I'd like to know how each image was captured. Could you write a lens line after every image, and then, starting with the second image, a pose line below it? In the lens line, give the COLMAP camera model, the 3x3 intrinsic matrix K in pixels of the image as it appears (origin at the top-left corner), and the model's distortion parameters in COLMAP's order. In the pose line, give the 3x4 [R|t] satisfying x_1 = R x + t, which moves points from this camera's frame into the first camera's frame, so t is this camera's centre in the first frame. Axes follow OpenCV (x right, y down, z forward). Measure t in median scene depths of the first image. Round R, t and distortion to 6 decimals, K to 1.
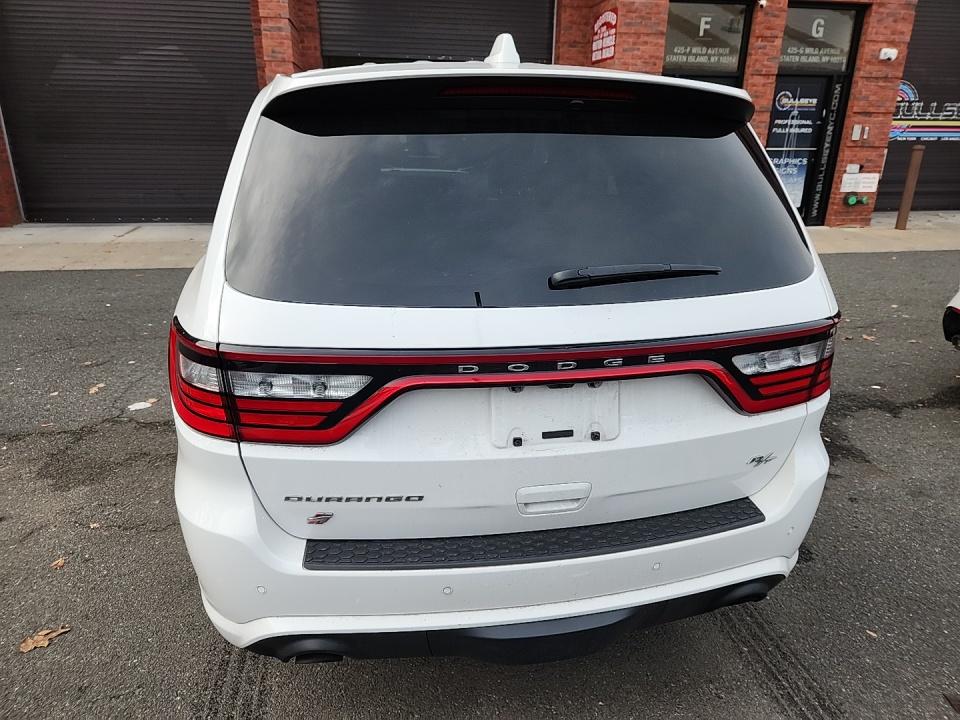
lens RADIAL K [[649.6, 0, 483.1], [0, 649.6, 364.3], [0, 0, 1]] dist [0.057638, -0.044572]
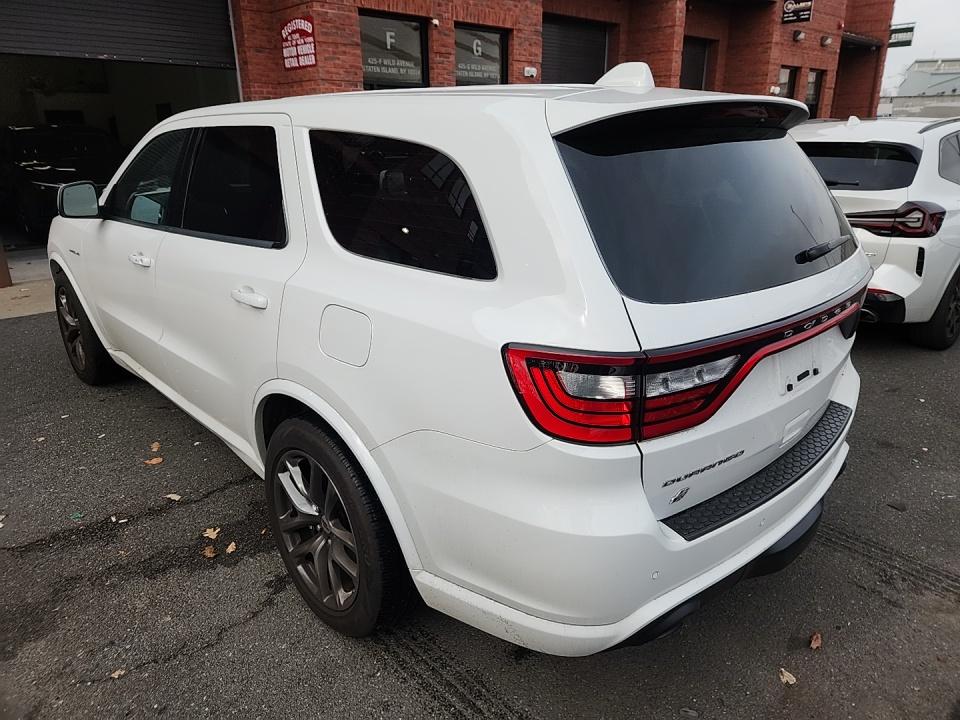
lens RADIAL K [[649.6, 0, 488.6], [0, 649.6, 359.4], [0, 0, 1]] dist [0.057638, -0.044572]
pose [[0.838830, -0.195680, 0.508010, -0.178681], [0.201895, 0.978440, 0.043515, -0.017955], [-0.505572, 0.066063, 0.860251, 0.032457]]
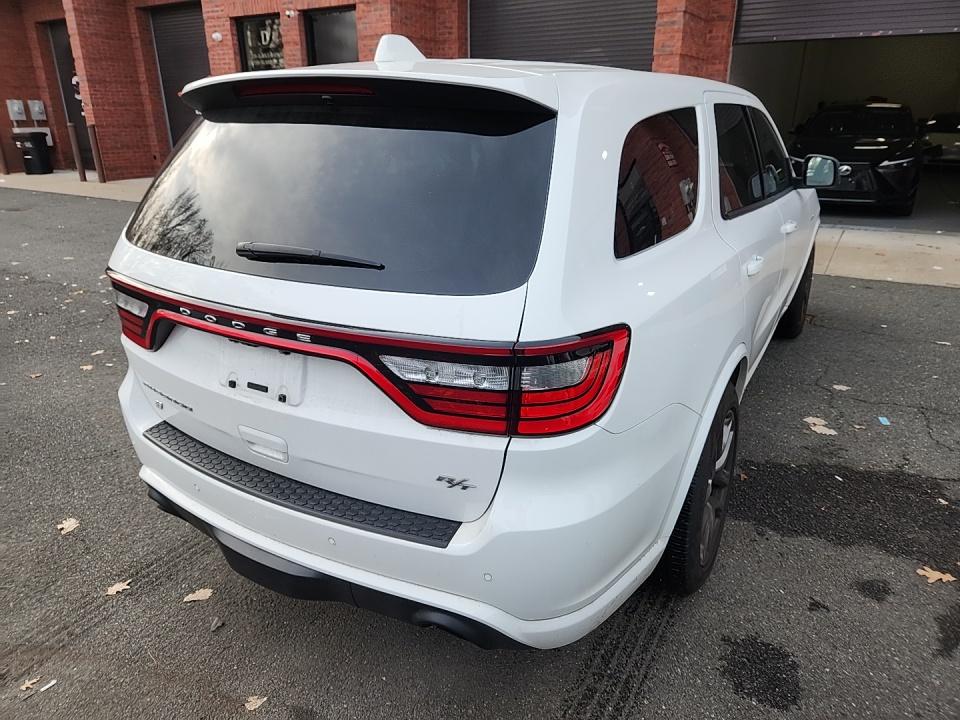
lens RADIAL K [[649.6, 0, 482.4], [0, 649.6, 355.1], [0, 0, 1]] dist [0.057638, -0.044572]
pose [[0.751937, 0.213093, -0.623845, 0.188407], [-0.213926, 0.973979, 0.074842, -0.020017], [0.623560, 0.077180, 0.777957, 0.058001]]
